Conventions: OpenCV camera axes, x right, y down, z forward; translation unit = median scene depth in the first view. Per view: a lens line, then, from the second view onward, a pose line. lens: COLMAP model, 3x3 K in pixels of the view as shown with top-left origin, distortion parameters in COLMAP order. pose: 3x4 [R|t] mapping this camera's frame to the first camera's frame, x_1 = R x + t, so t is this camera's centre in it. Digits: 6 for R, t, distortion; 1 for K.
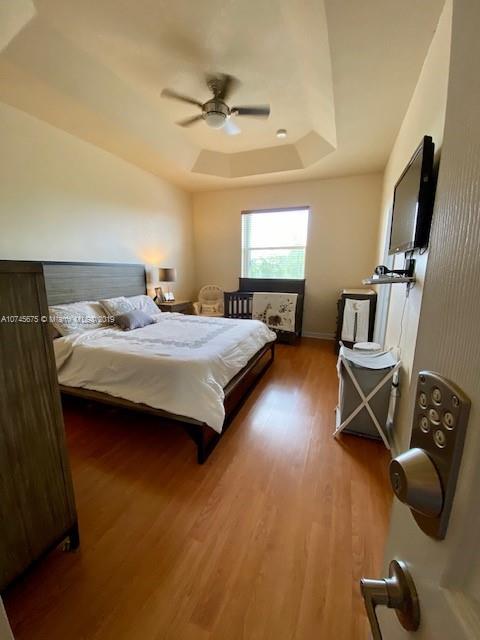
lens RADIAL K [[257.1, 0, 240.0], [0, 257.1, 320.0], [0, 0, 1]] dist [0.001270, 0.000131]
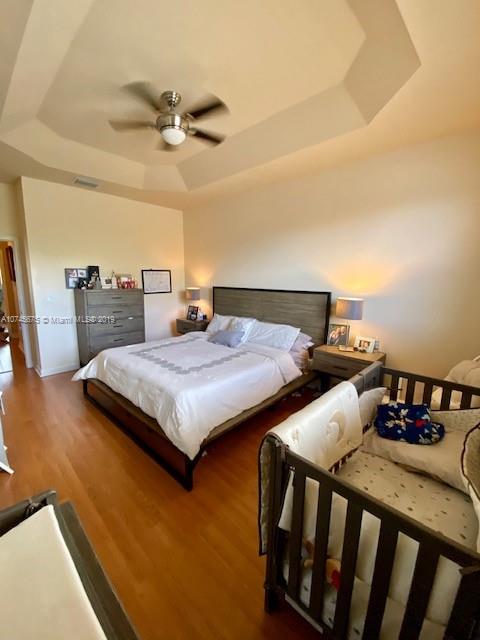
lens RADIAL K [[261.0, 0, 240.0], [0, 261.0, 320.0], [0, 0, 1]] dist [0.000875, -0.012273]
pose [[-0.397284, 0.114984, -0.910464, 0.702061], [-0.204637, 0.956038, 0.210034, -0.389631], [0.894589, 0.269758, -0.356288, 1.684097]]
